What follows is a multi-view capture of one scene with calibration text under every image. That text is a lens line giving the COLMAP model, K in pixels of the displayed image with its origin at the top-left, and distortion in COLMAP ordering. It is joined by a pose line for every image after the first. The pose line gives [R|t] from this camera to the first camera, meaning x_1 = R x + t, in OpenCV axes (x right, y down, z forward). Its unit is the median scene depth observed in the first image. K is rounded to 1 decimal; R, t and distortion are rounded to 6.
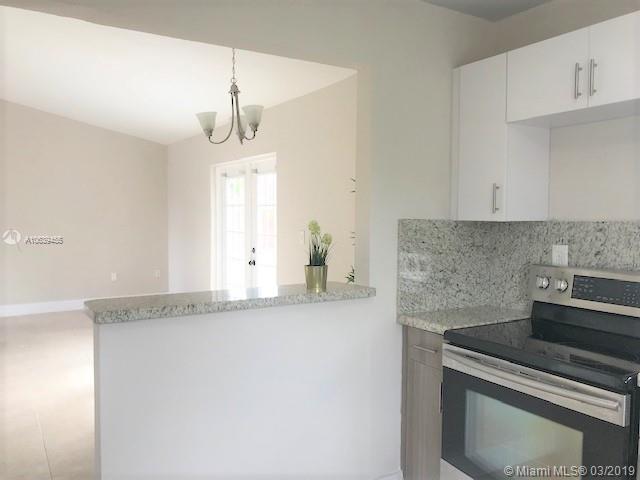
lens RADIAL K [[529.9, 0, 316.3], [0, 529.9, 236.6], [0, 0, 1]] dist [0.051599, -0.056259]
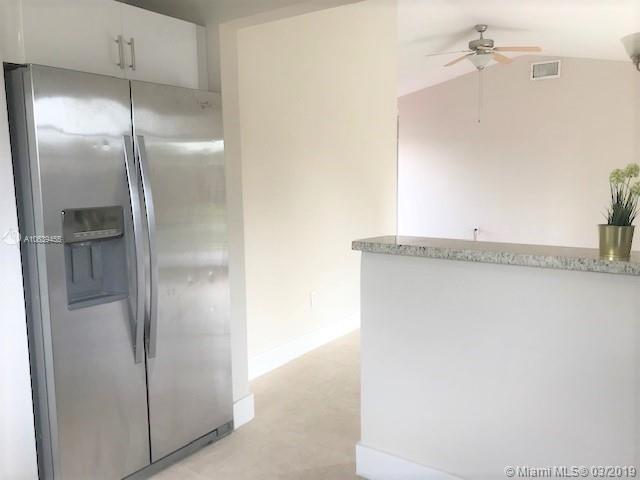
lens RADIAL K [[529.9, 0, 316.3], [0, 529.9, 236.6], [0, 0, 1]] dist [0.051599, -0.056259]
pose [[0.382283, 0.101615, -0.918441, 0.578083], [-0.026800, 0.994736, 0.098901, 0.007581], [0.923657, -0.013194, 0.382994, 0.358036]]
